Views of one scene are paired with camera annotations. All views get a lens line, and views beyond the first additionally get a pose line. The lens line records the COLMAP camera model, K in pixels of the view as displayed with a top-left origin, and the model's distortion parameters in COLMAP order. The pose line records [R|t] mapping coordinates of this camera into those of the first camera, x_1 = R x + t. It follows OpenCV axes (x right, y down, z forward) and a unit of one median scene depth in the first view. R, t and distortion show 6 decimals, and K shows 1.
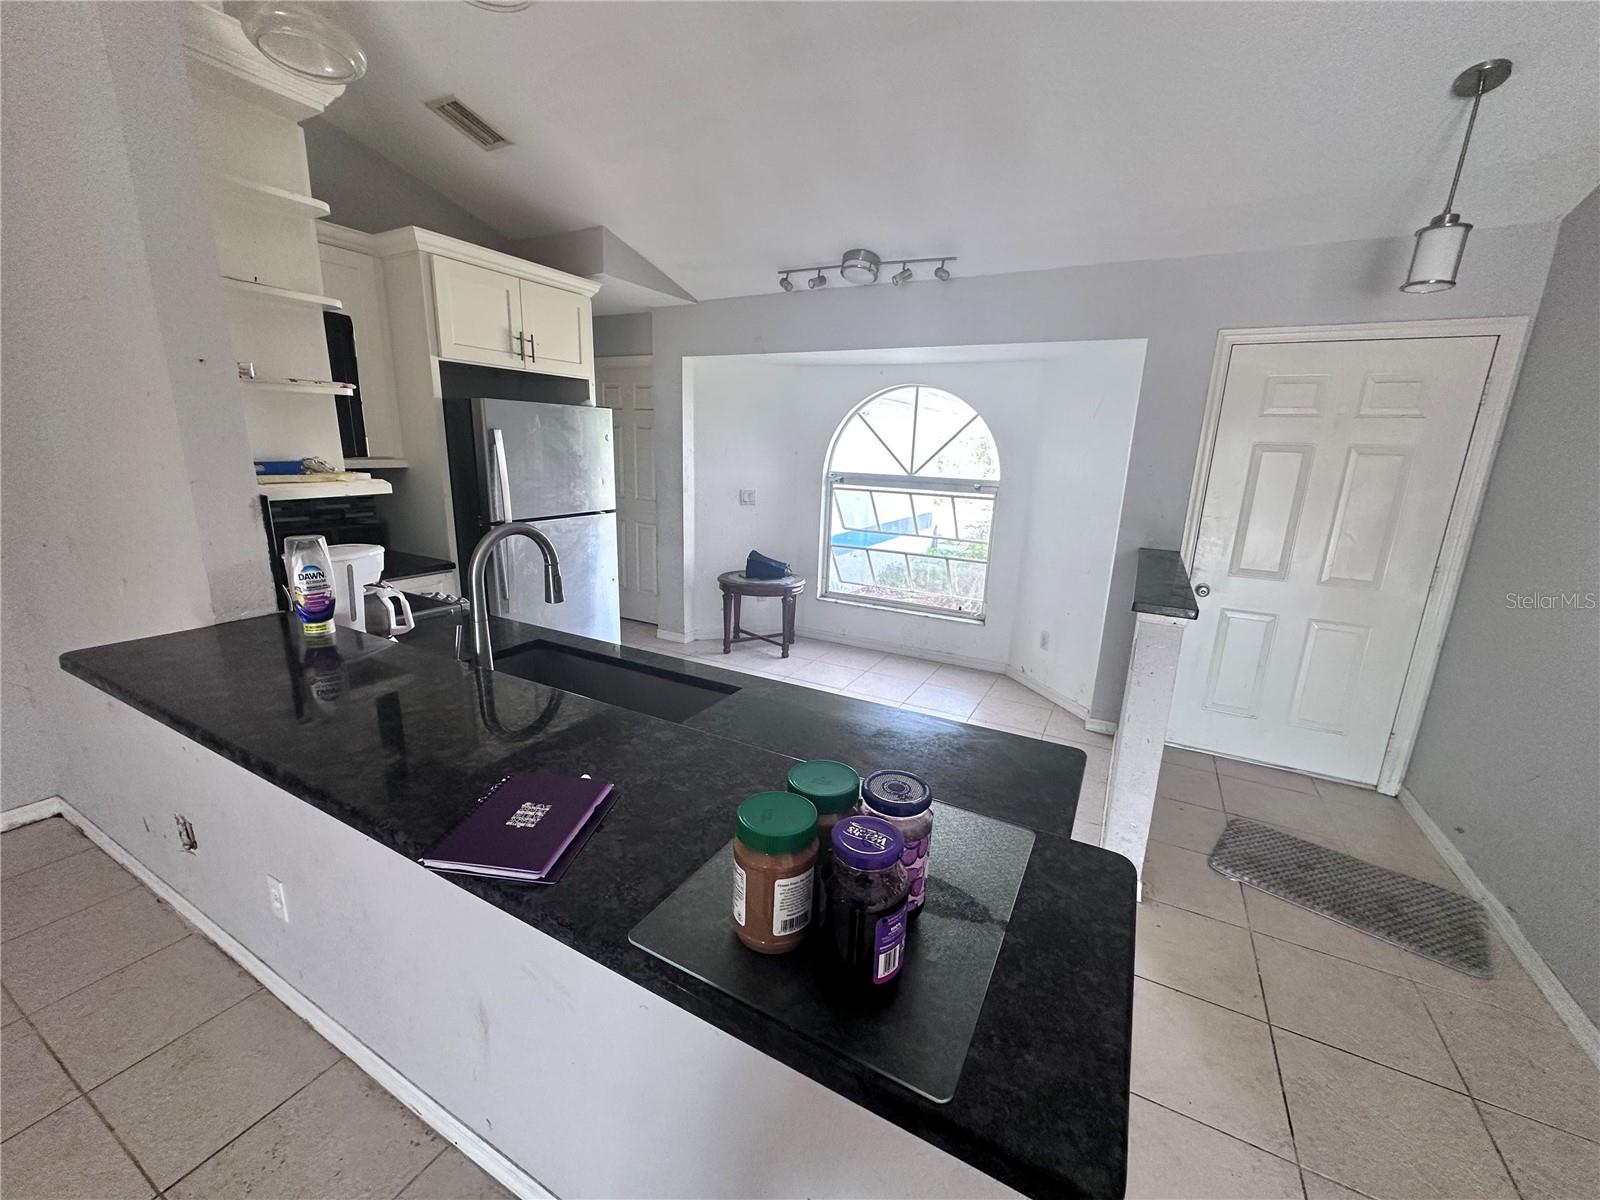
lens RADIAL K [[641.3, 0, 800.0], [0, 641.3, 600.0], [0, 0, 1]] dist [-0.004955, 0.000590]
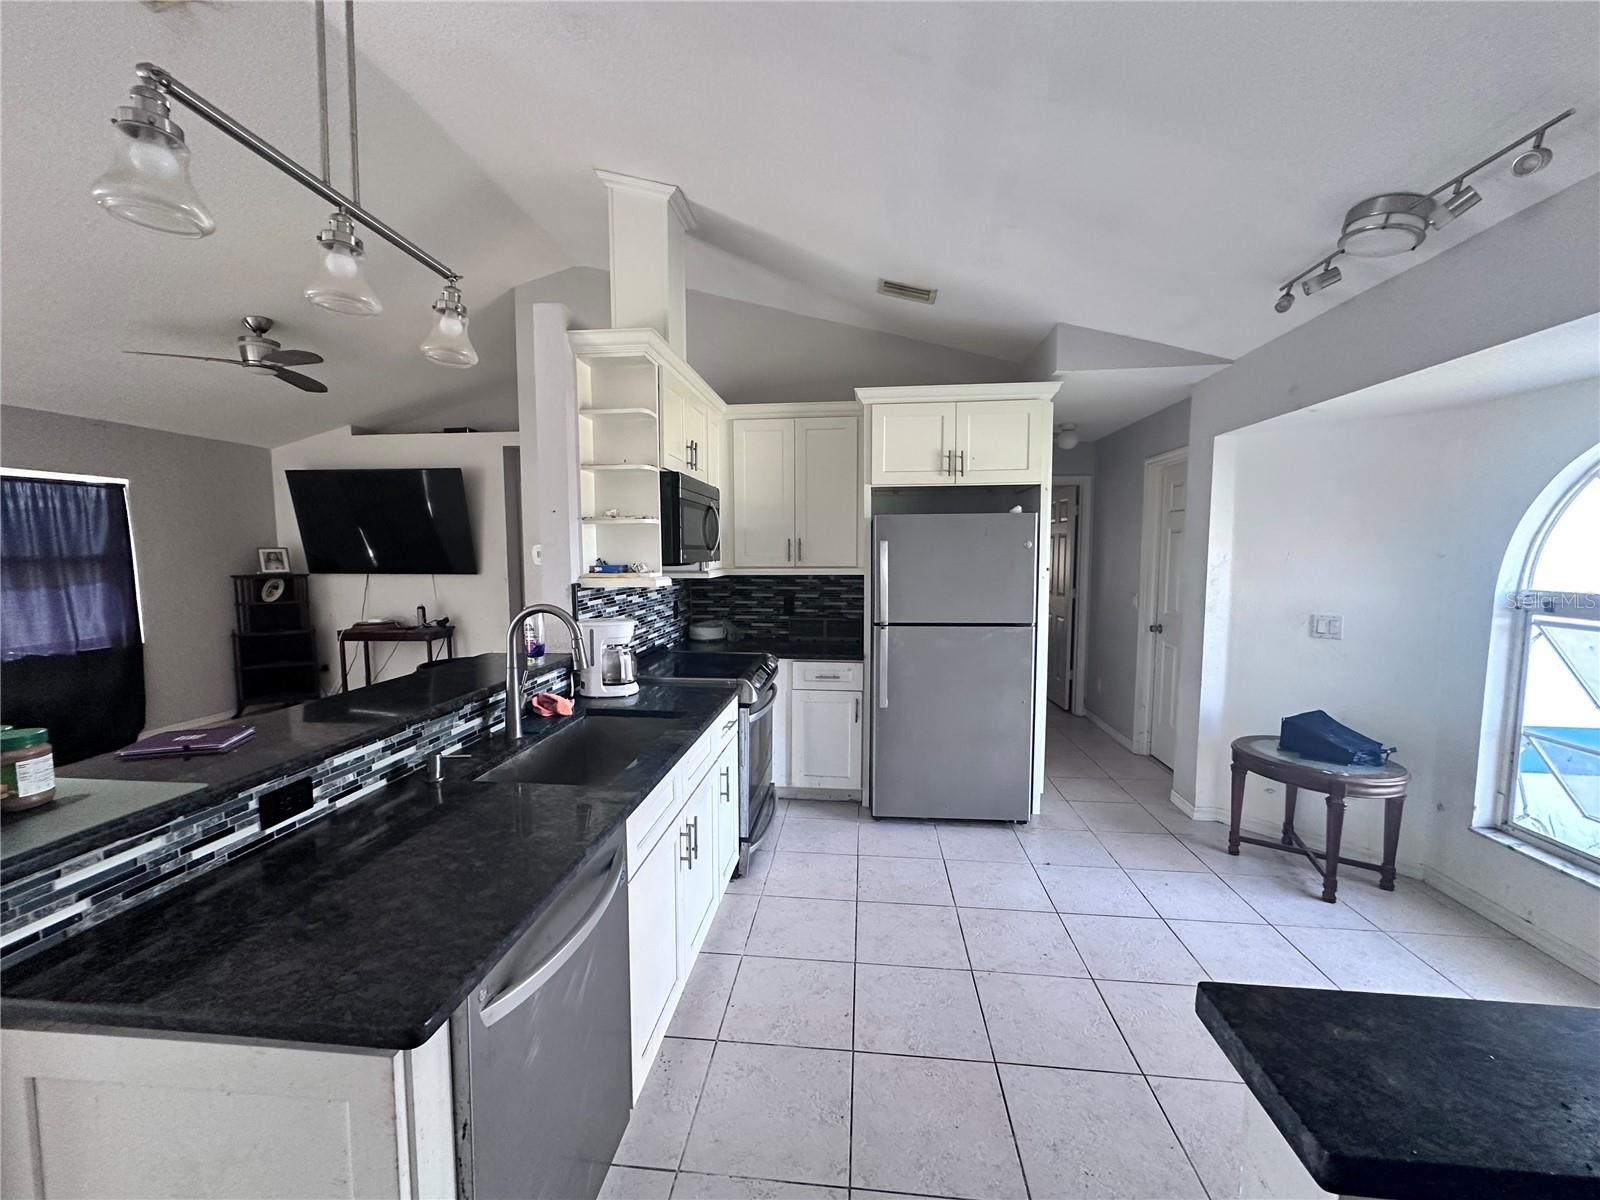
lens RADIAL K [[638.0, 0, 800.0], [0, 638.0, 600.0], [0, 0, 1]] dist [-0.002345, 0.000358]
pose [[0.380605, 0.036620, -0.924012, 0.332937], [-0.202450, 0.978276, -0.044620, -0.056943], [0.902305, 0.204048, 0.379750, 0.308583]]
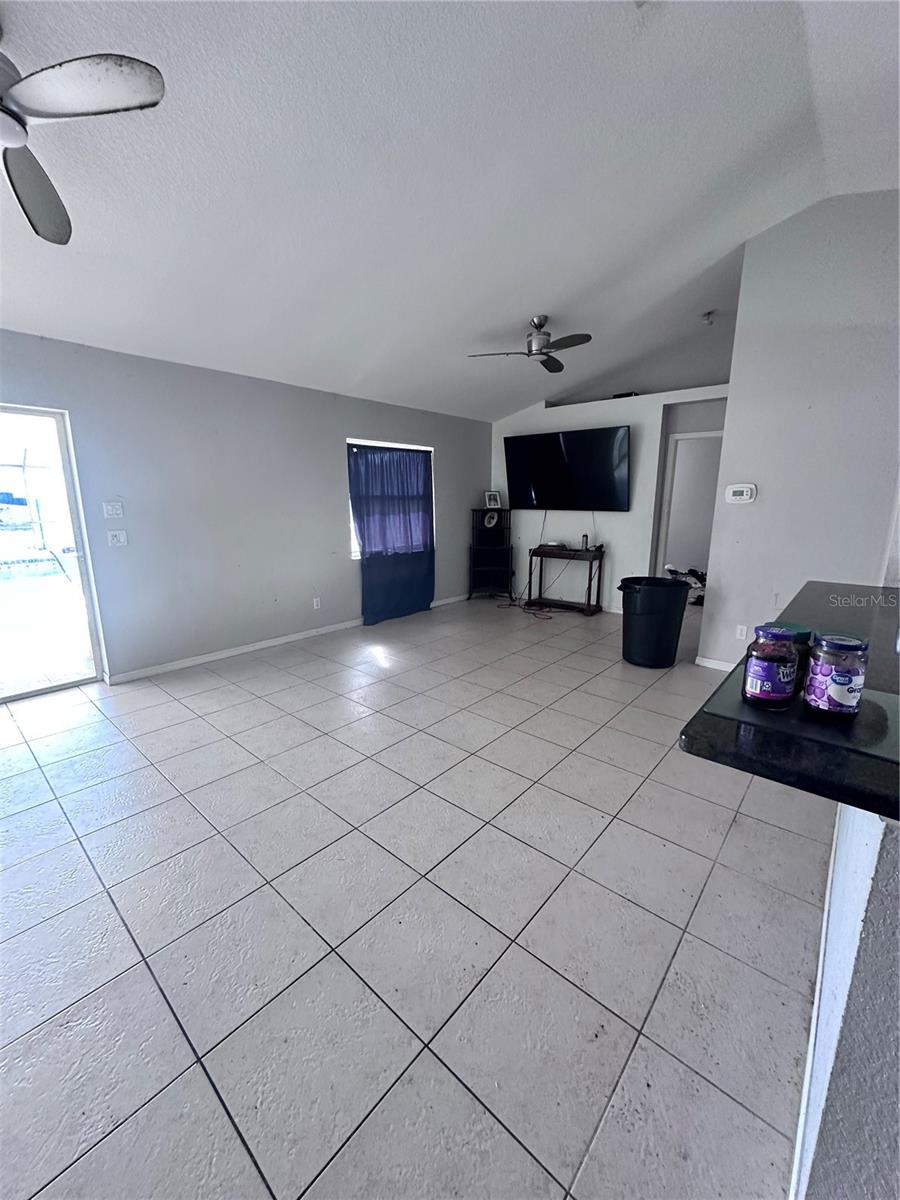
lens RADIAL K [[478.5, 0, 450.0], [0, 478.5, 600.0], [0, 0, 1]] dist [-0.002345, 0.000358]
pose [[-0.229522, 0.170323, -0.958285, 0.214866], [-0.237500, 0.945007, 0.224848, 0.016908], [0.943882, 0.279200, -0.176449, 0.034297]]
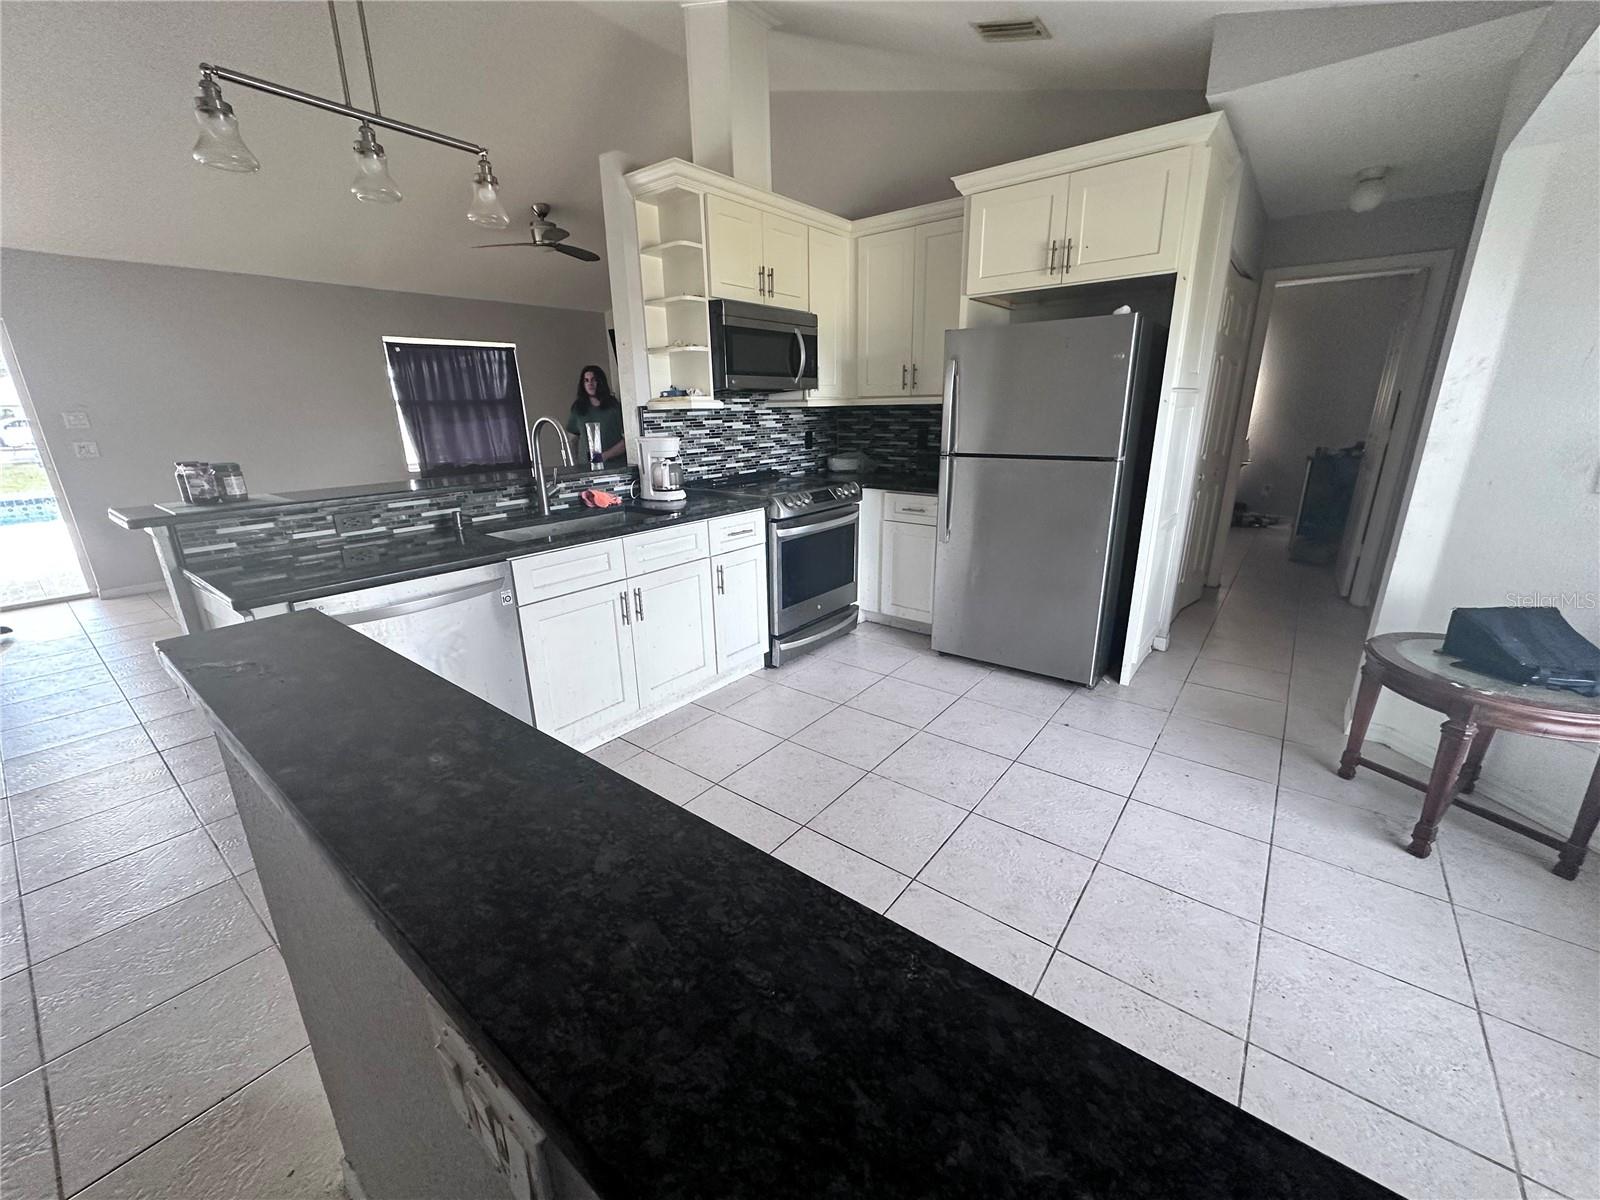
lens RADIAL K [[641.3, 0, 800.0], [0, 641.3, 600.0], [0, 0, 1]] dist [-0.004955, 0.000590]
pose [[-0.172056, 0.256668, -0.951062, 0.420040], [-0.220785, 0.930850, 0.291155, -0.102152], [0.960026, 0.260075, -0.103490, 0.644072]]
